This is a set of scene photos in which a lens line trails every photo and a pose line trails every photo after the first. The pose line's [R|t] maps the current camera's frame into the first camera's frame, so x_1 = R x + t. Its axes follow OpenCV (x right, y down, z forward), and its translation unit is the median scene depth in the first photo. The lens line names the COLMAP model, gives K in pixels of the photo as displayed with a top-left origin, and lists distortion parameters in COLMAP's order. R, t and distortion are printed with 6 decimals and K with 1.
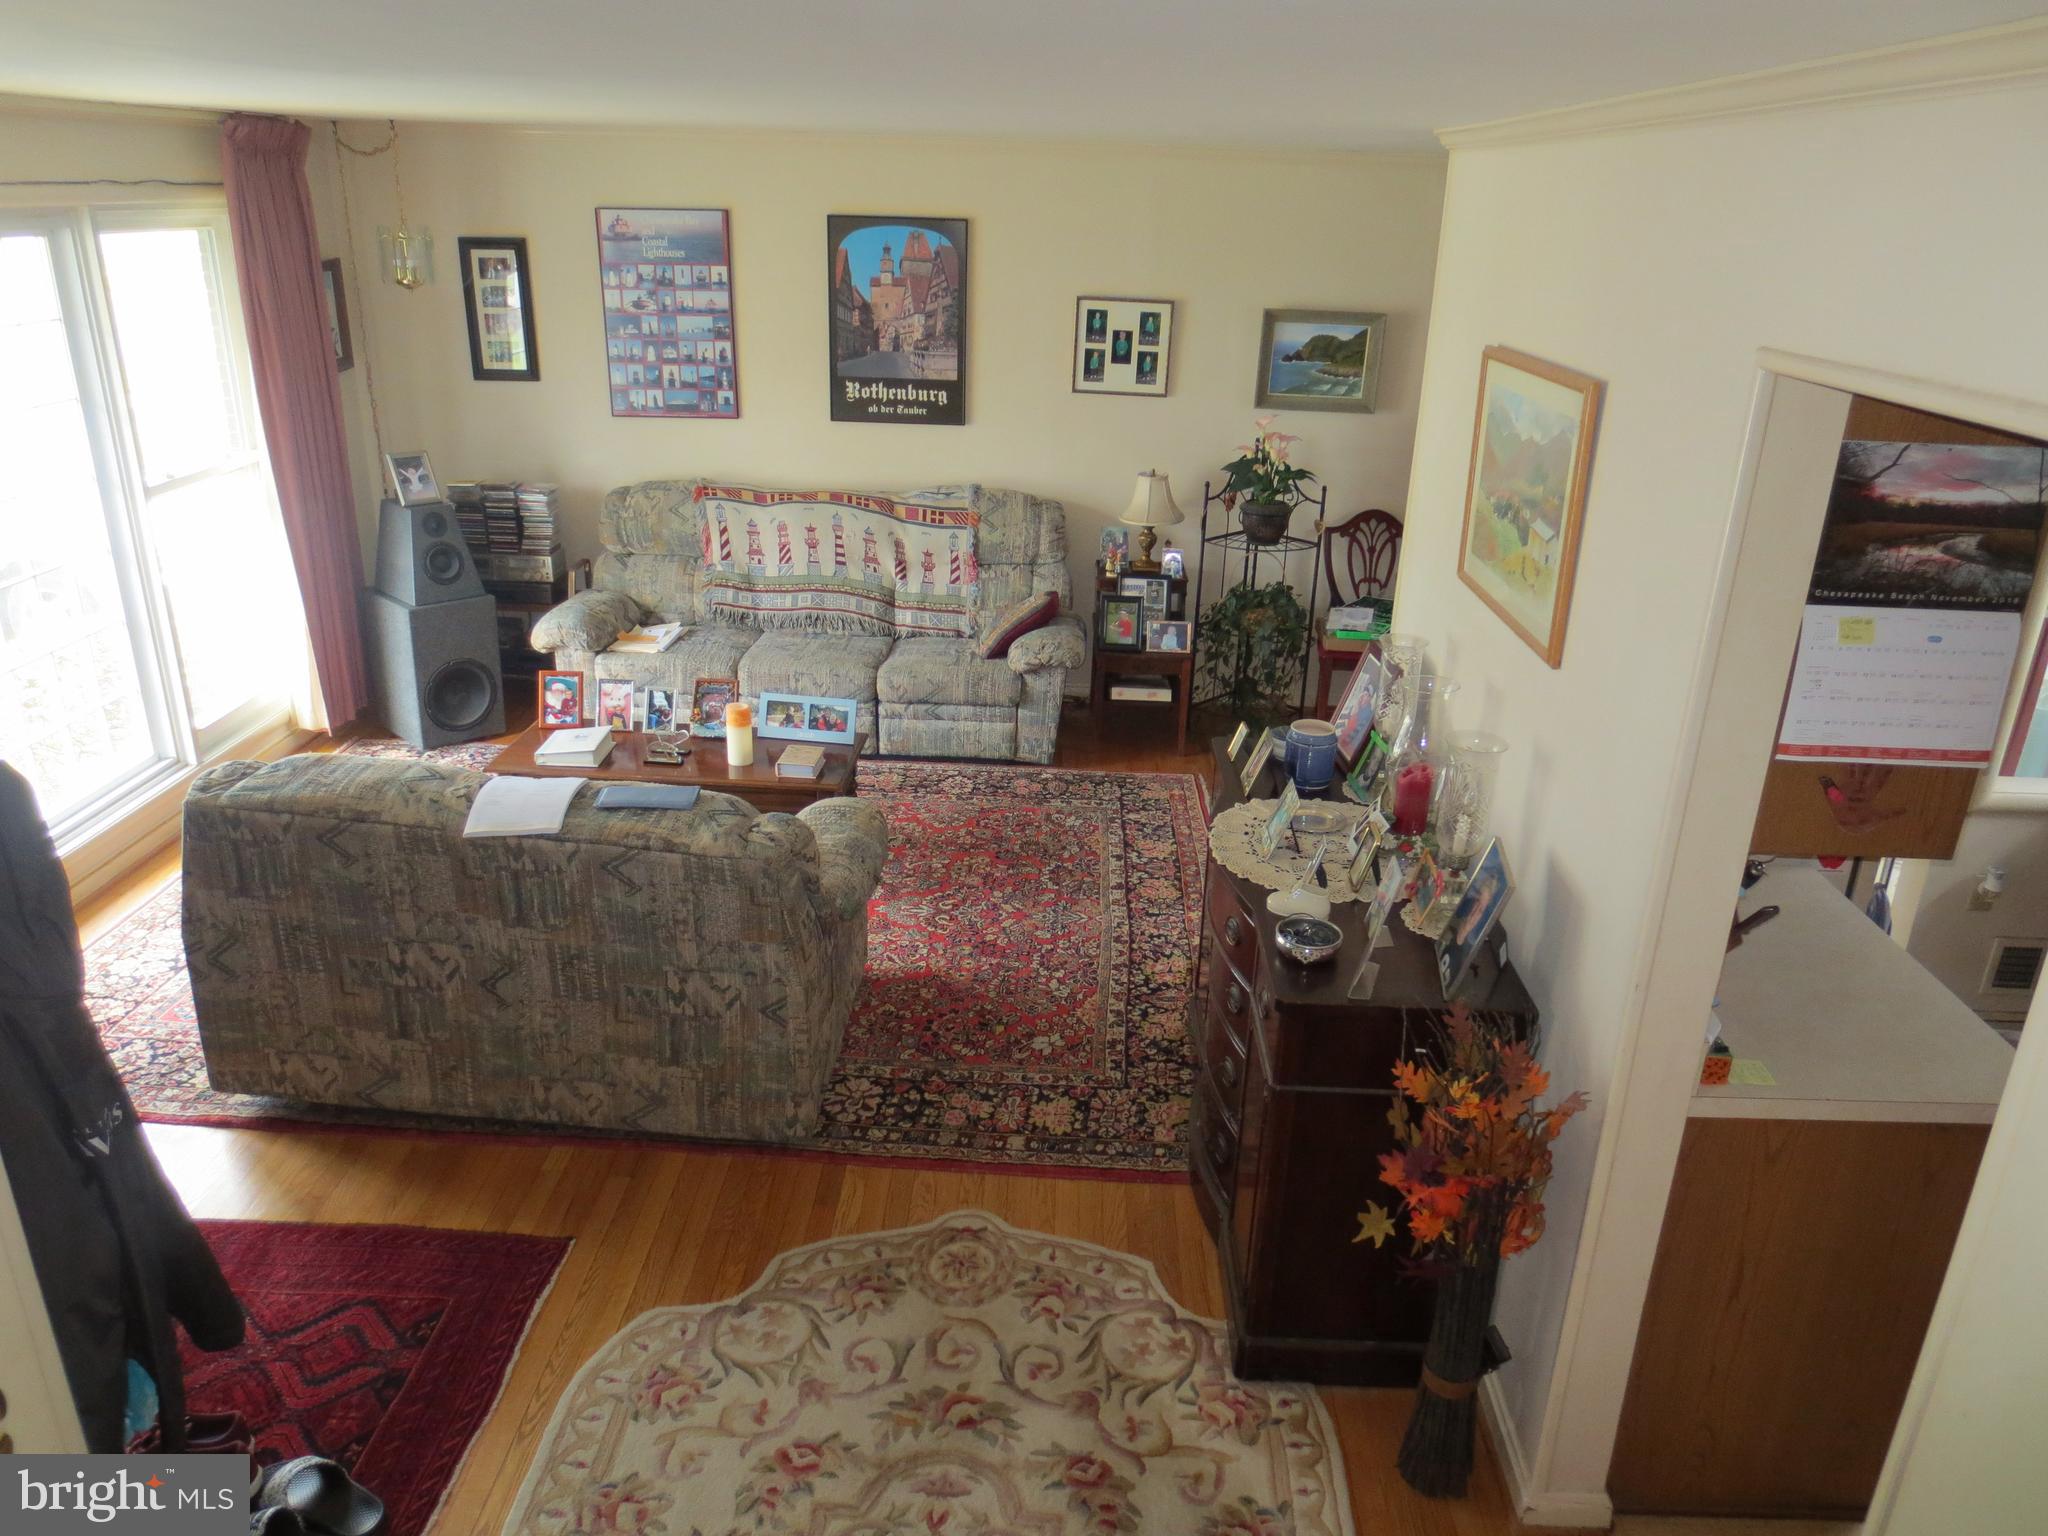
lens RADIAL K [[1454.4, 0, 1034.0], [0, 1454.4, 763.9], [0, 0, 1]] dist [-0.023834, -0.004168]
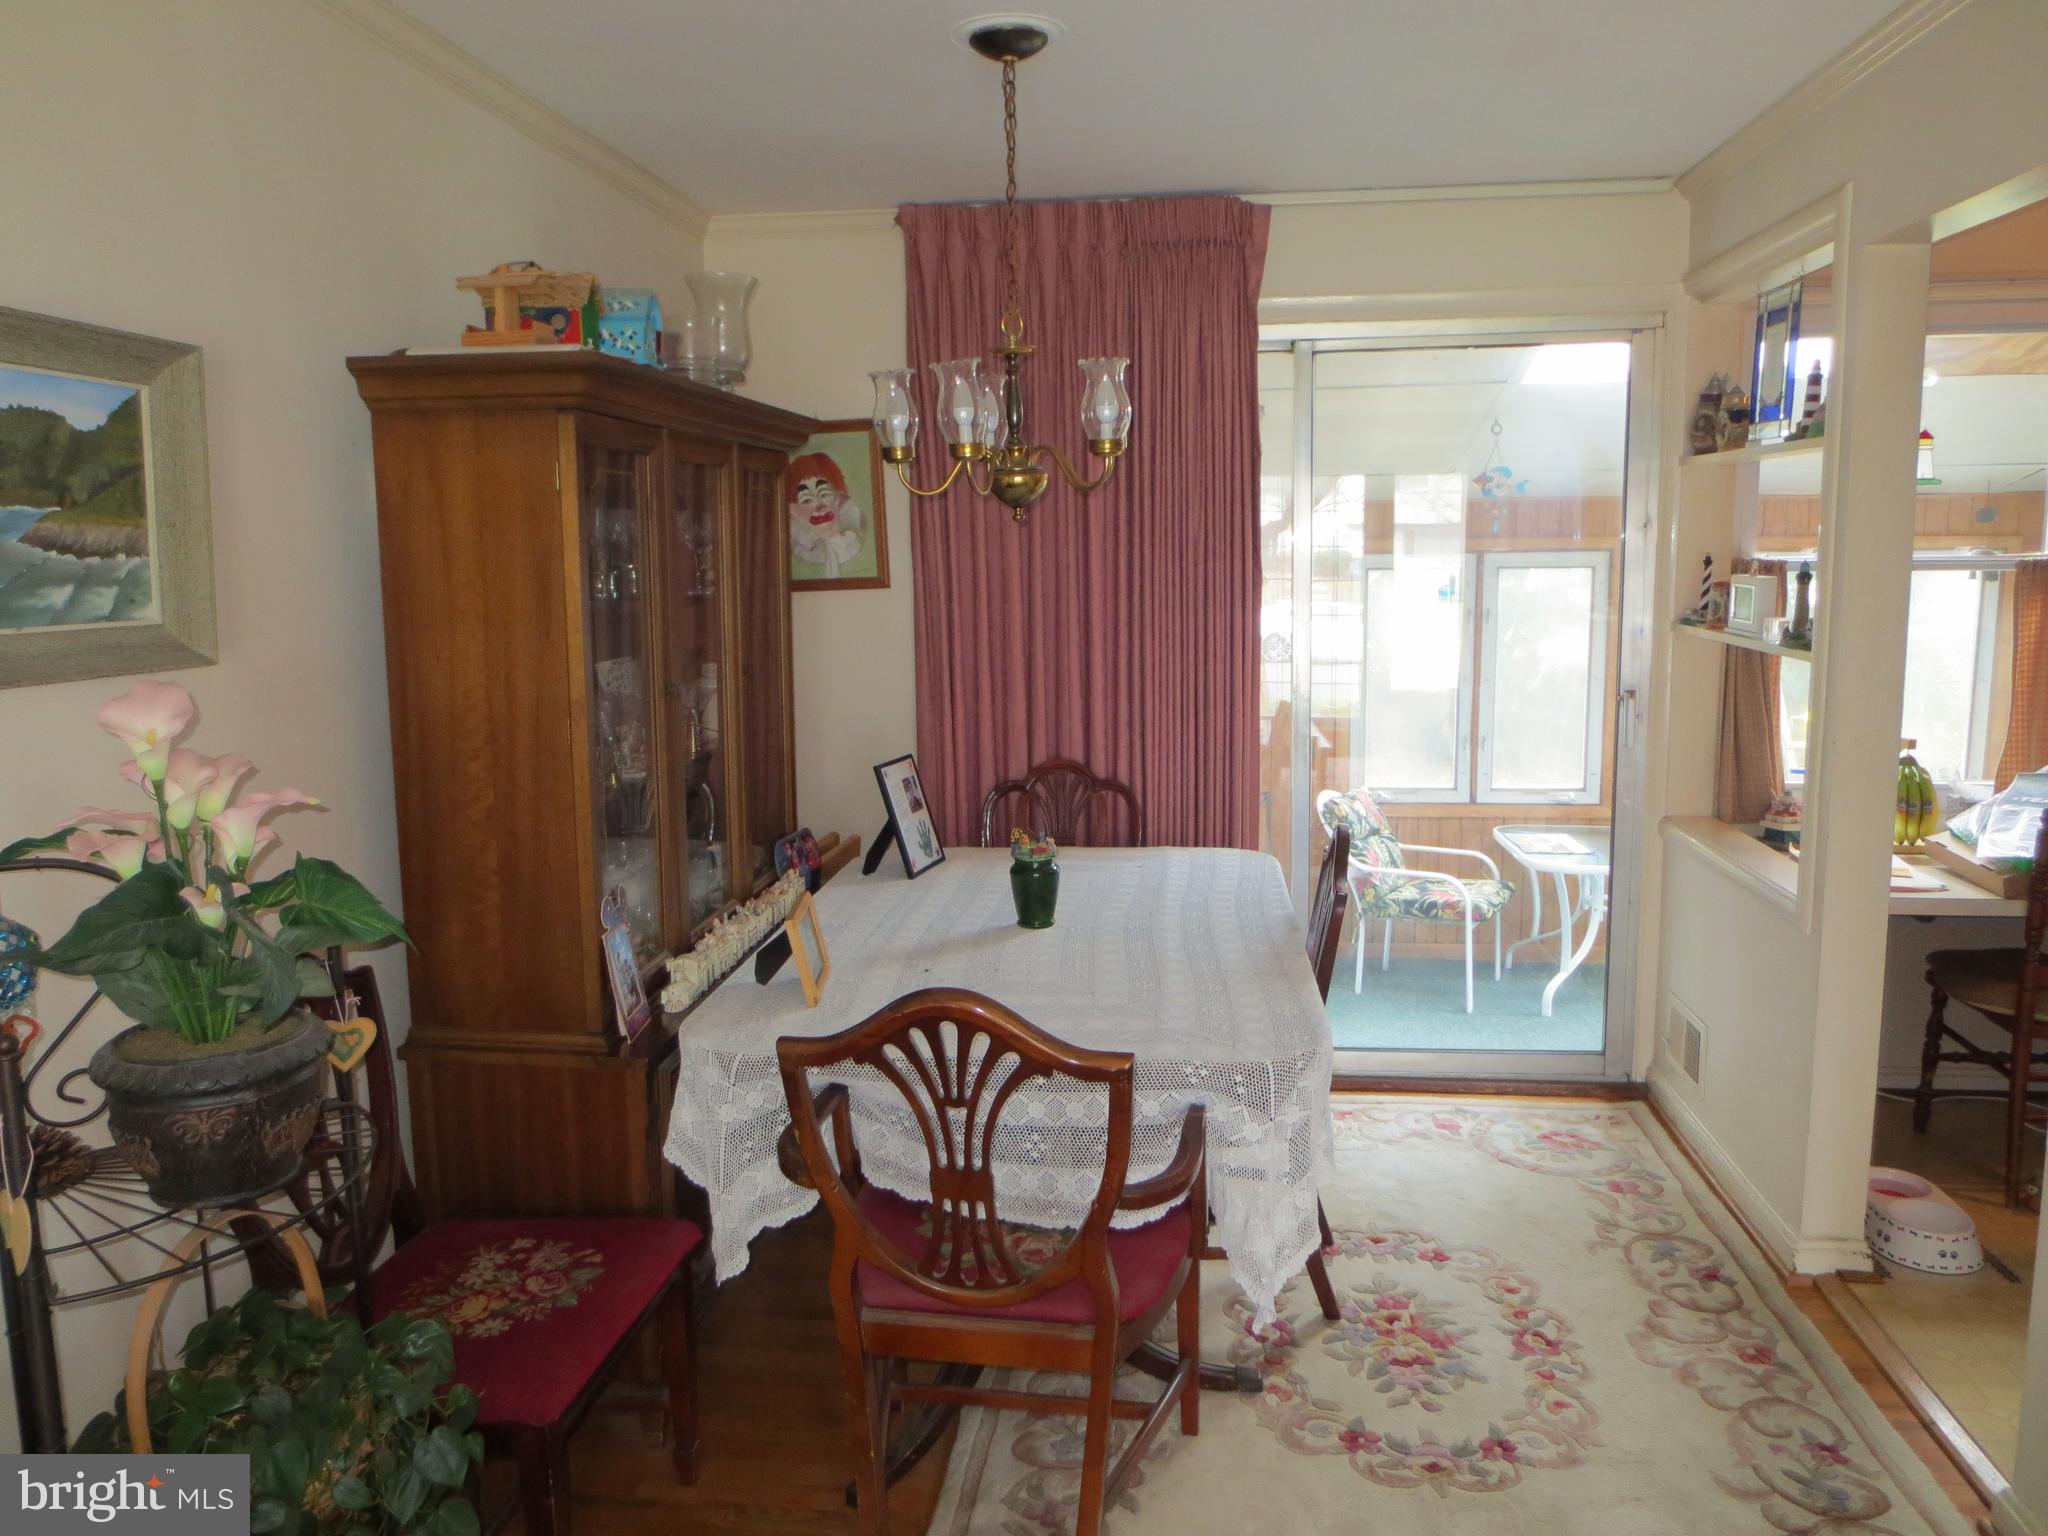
lens RADIAL K [[1454.4, 0, 1029.0], [0, 1454.4, 761.4], [0, 0, 1]] dist [-0.023834, -0.004168]
pose [[0.085542, -0.176632, 0.980553, -0.058465], [0.384518, 0.913767, 0.131057, -0.196980], [-0.919145, 0.365830, 0.146084, 0.807317]]
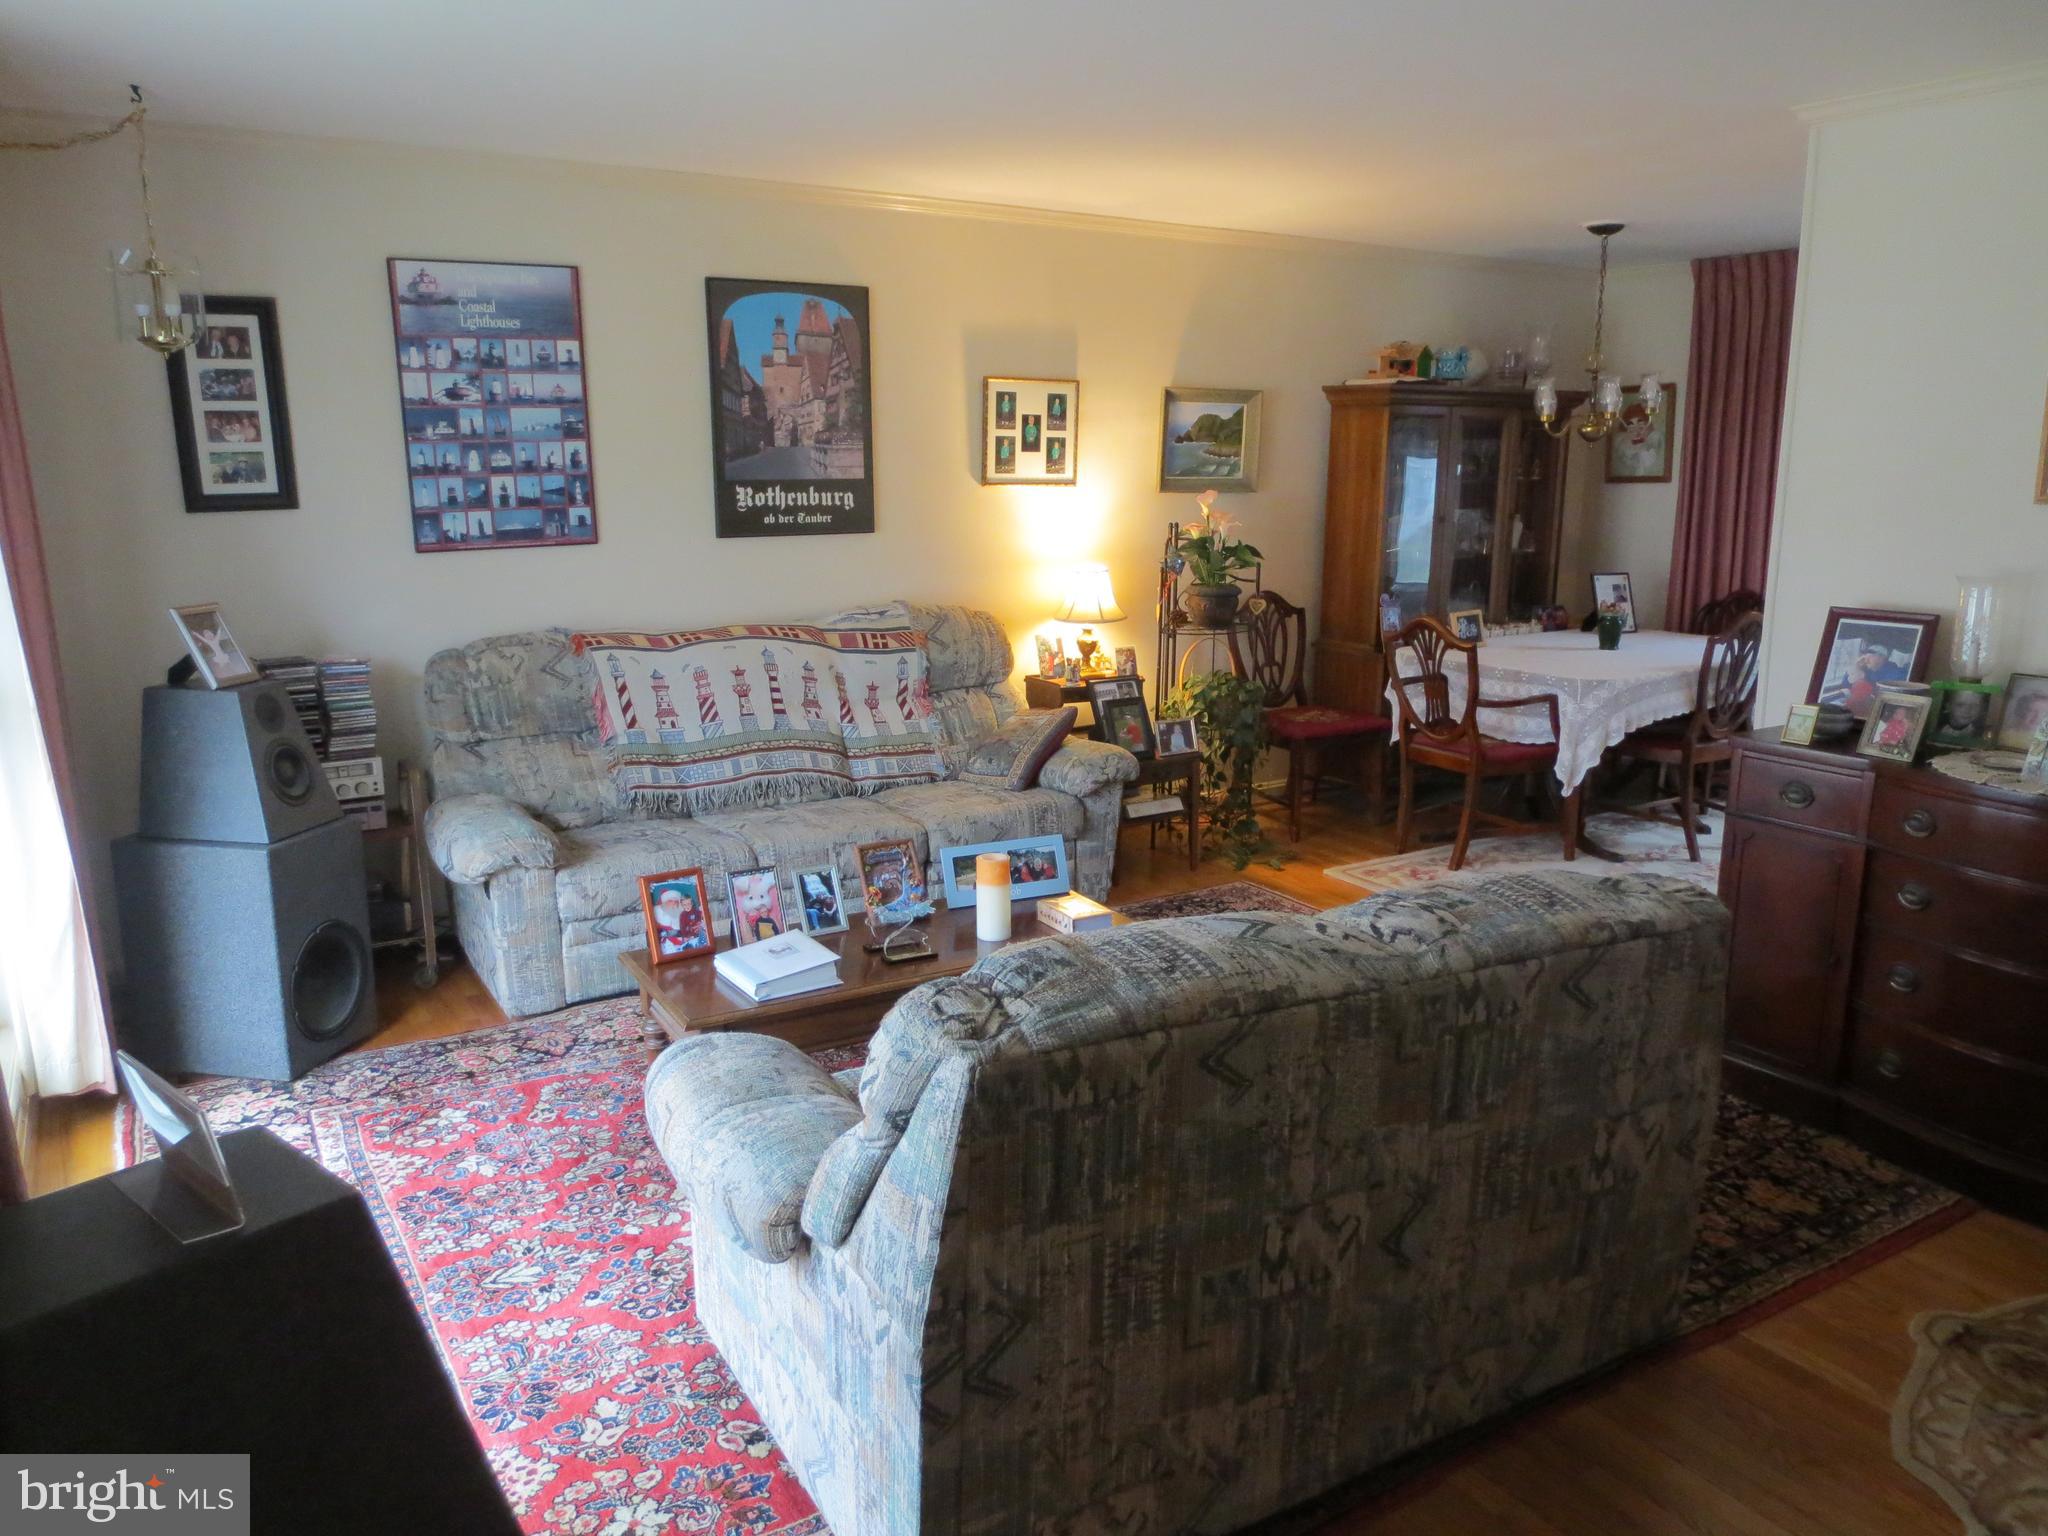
lens RADIAL K [[1454.4, 0, 1026.1], [0, 1454.4, 768.9], [0, 0, 1]] dist [-0.023834, -0.004168]
pose [[0.827460, -0.149332, 0.541304, -0.454818], [0.229864, 0.969600, -0.083892, -0.014229], [-0.512321, 0.193844, 0.836631, 0.299073]]
